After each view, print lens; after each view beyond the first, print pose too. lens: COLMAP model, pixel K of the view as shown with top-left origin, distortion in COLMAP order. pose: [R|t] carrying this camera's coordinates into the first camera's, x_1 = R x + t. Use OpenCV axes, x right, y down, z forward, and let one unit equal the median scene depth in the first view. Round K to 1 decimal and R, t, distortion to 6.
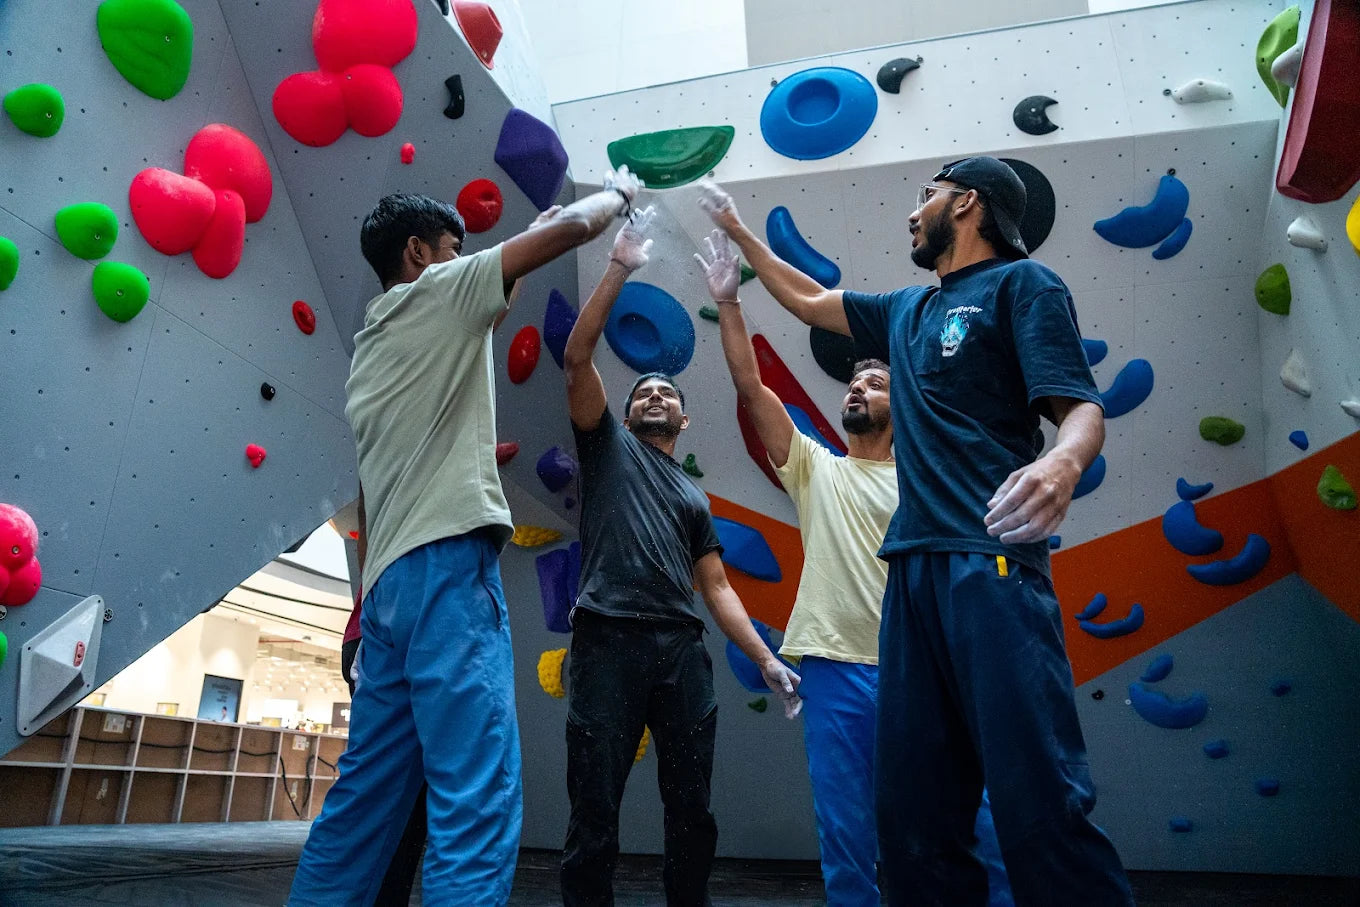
lens RADIAL K [[958.8, 0, 680.0], [0, 958.8, 453.5], [0, 0, 1]] dist [-0.094087, -0.000636]
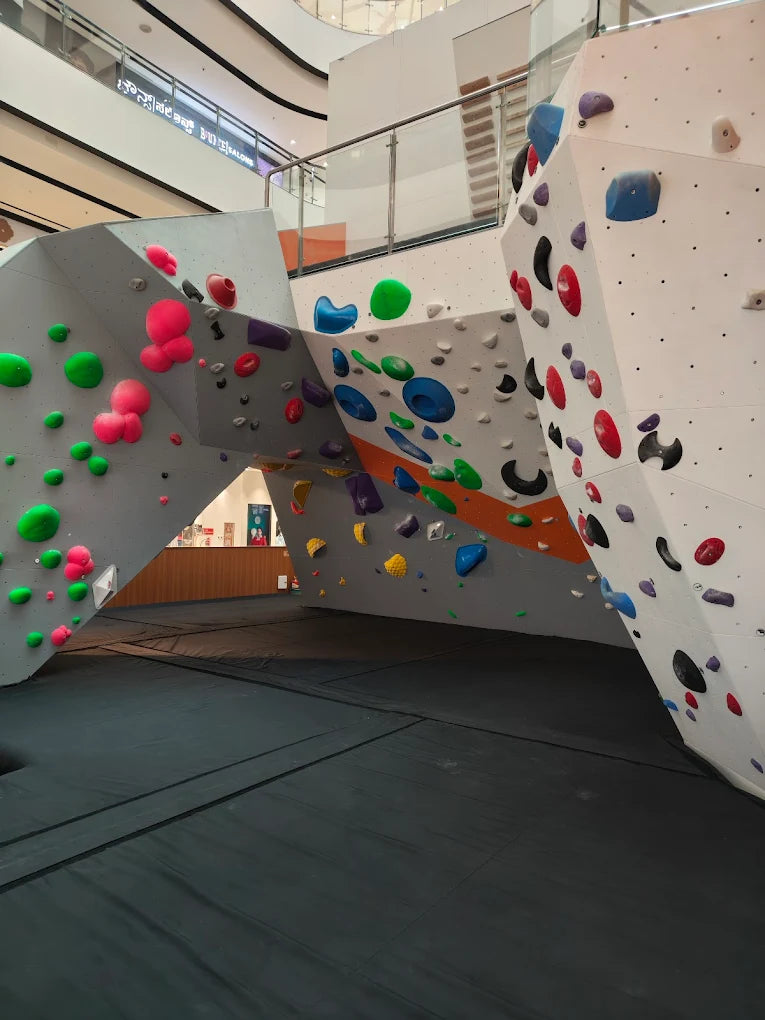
lens RADIAL K [[732.1, 0, 382.5], [0, 732.1, 510.0], [0, 0, 1]] dist [0.059318, -0.075071]
pose [[0.941144, -0.014313, -0.337704, 0.638180], [0.114329, 0.953694, 0.278203, -0.360253], [0.318084, -0.300438, 0.899199, -0.545942]]
